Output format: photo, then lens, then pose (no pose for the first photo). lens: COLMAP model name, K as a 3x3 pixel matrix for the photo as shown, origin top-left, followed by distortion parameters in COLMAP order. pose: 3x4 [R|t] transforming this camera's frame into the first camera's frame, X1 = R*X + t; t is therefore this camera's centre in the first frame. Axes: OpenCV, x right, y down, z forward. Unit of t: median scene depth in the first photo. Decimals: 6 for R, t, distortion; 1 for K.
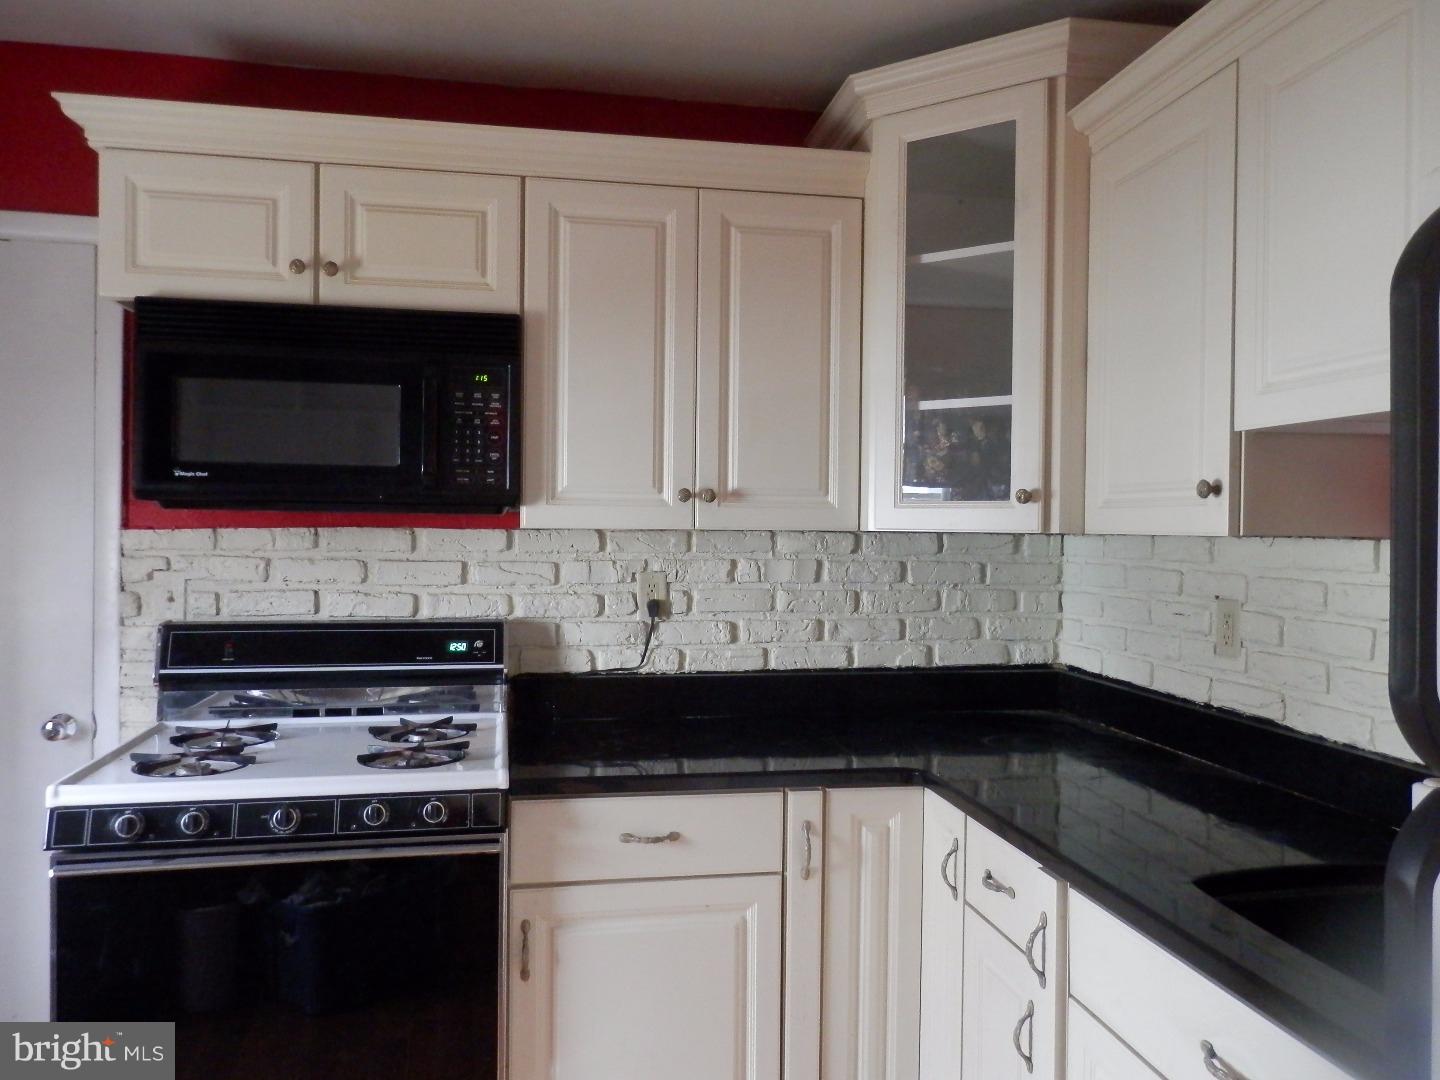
lens RADIAL K [[1046.0, 0, 720.0], [0, 1046.0, 540.0], [0, 0, 1]] dist [0.000028, 0.008831]
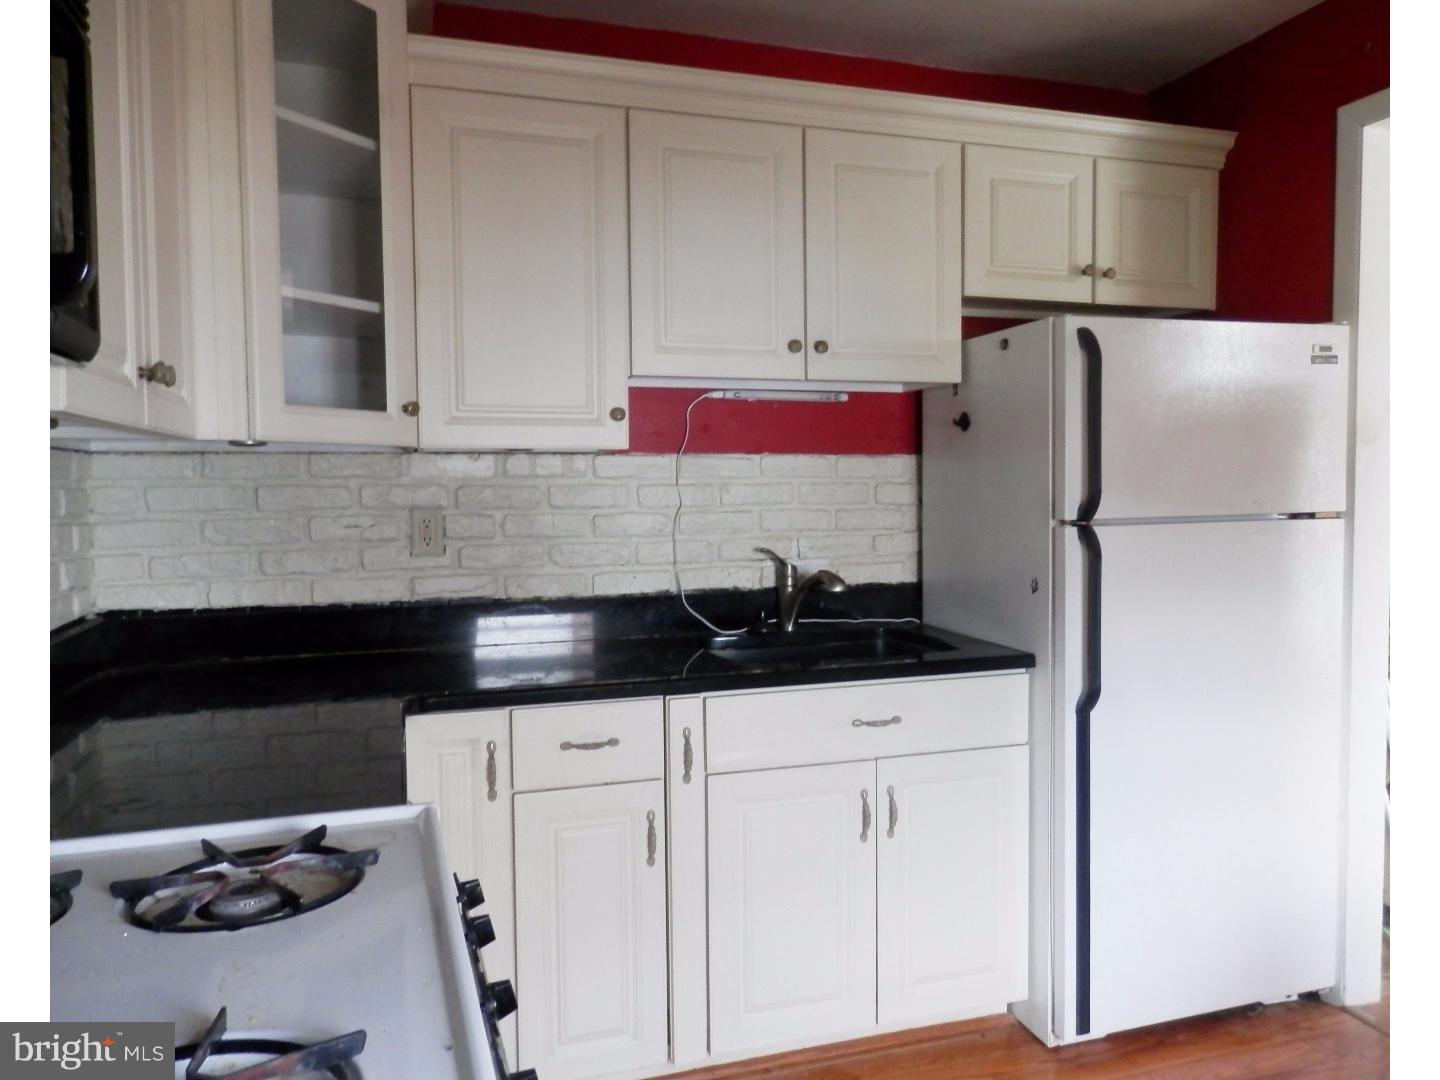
lens RADIAL K [[1060.1, 0, 720.0], [0, 1060.1, 540.0], [0, 0, 1]] dist [0.000120, 0.003358]
pose [[-0.137004, -0.064055, 0.988497, -0.779480], [0.015730, 0.997641, 0.066827, 0.020566], [-0.990446, 0.024704, -0.135673, 0.886596]]
